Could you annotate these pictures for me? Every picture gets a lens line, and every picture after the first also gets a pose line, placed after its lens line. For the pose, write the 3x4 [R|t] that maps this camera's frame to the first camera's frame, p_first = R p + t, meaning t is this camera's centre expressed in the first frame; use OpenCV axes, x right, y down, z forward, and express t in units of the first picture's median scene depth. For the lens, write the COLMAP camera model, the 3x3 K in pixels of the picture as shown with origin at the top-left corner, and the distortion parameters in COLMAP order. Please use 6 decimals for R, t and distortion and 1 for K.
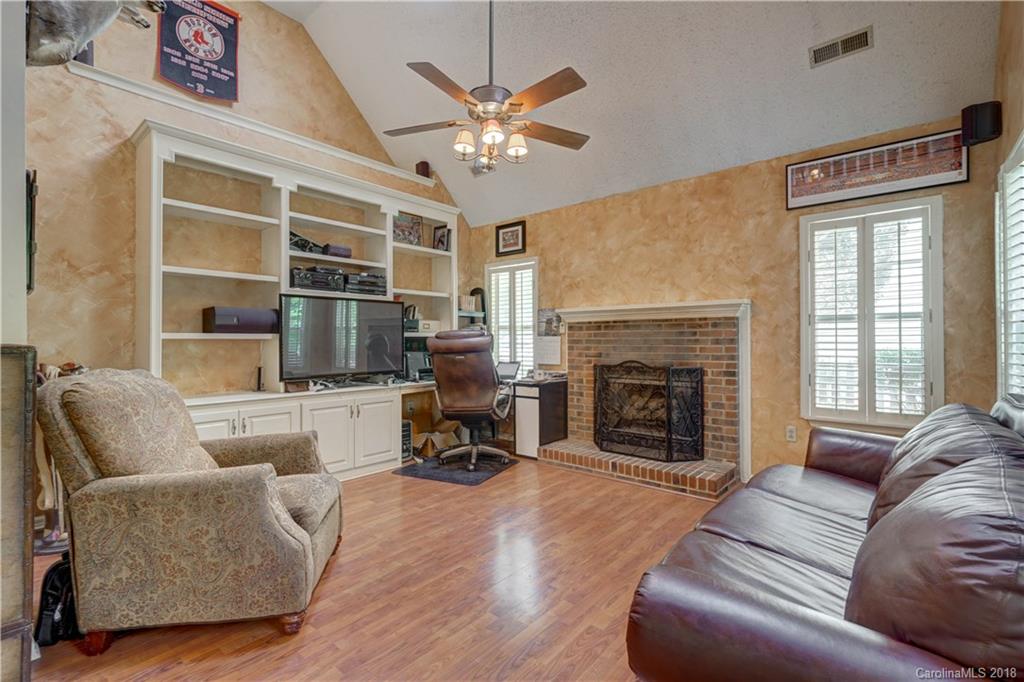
lens RADIAL K [[455.8, 0, 514.4], [0, 455.8, 339.7], [0, 0, 1]] dist [-0.002227, -0.000321]
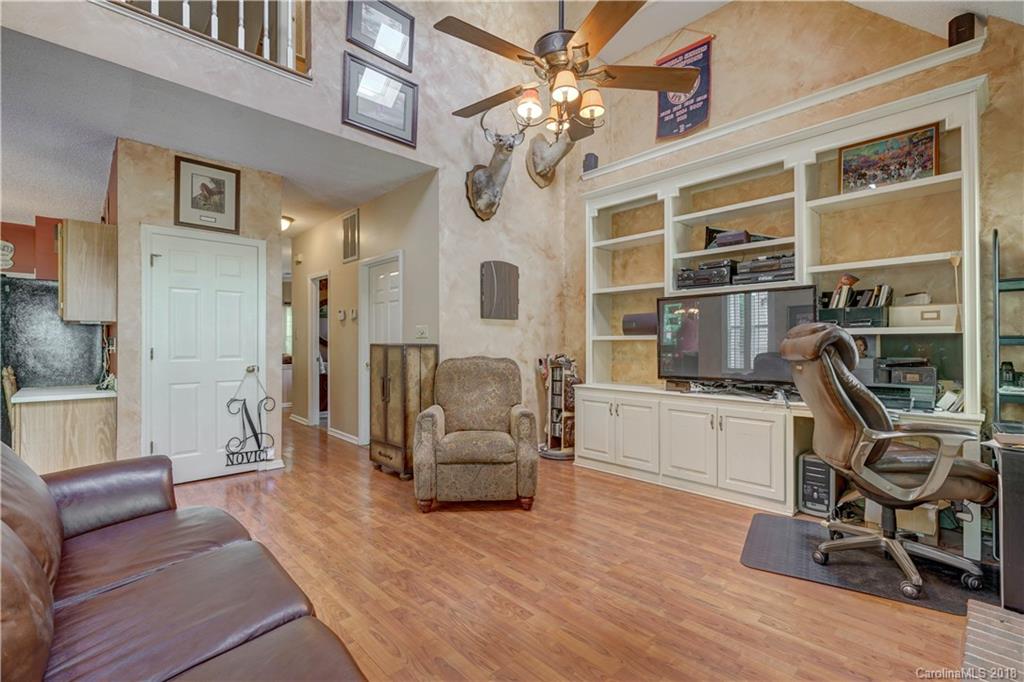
lens RADIAL K [[455.8, 0, 514.4], [0, 455.8, 339.7], [0, 0, 1]] dist [-0.002227, -0.000321]
pose [[-0.095604, 0.000233, -0.995419, 0.538656], [0.008373, 0.999965, -0.000570, -0.003120], [0.995384, -0.008389, -0.095602, 0.676758]]
